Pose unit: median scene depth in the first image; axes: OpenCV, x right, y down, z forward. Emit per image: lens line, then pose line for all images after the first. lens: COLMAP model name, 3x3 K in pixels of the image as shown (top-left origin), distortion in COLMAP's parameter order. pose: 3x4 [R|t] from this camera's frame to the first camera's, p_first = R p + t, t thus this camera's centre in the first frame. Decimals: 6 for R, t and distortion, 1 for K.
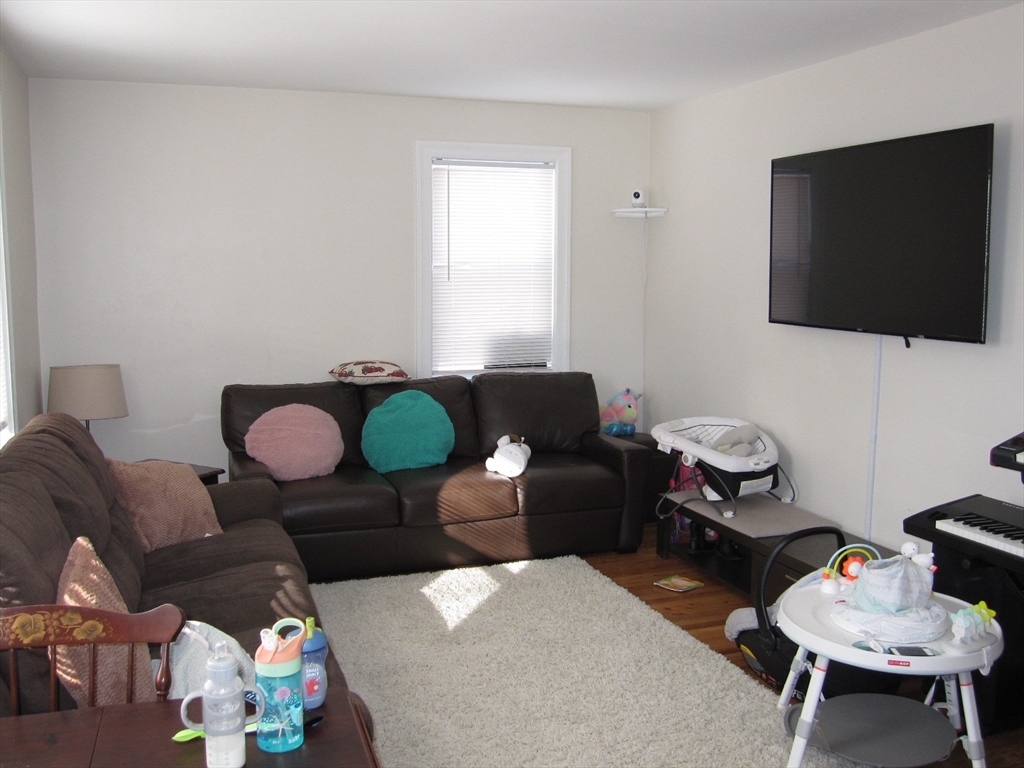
lens RADIAL K [[996.4, 0, 517.3], [0, 996.4, 378.5], [0, 0, 1]] dist [-0.020292, 0.000000]
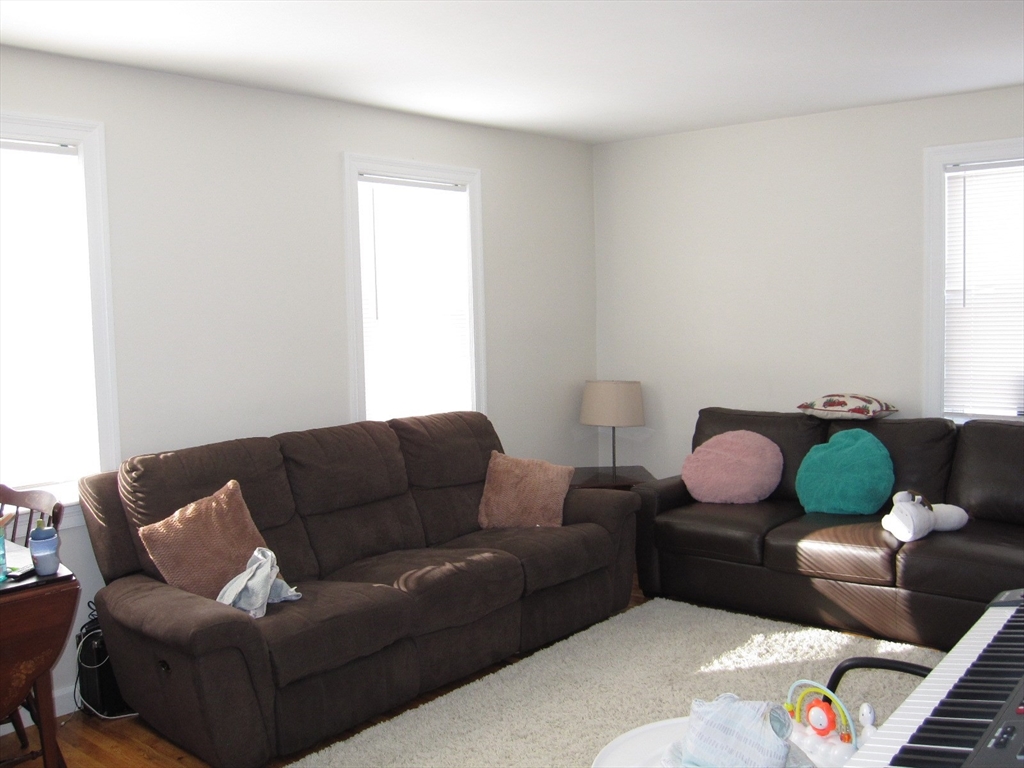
lens RADIAL K [[996.4, 0, 516.8], [0, 996.4, 387.7], [0, 0, 1]] dist [-0.020292, 0.000000]
pose [[0.549689, 0.058323, -0.833331, 0.462929], [-0.081243, 0.996563, 0.016157, -0.014364], [0.831410, 0.058821, 0.552538, 0.243706]]
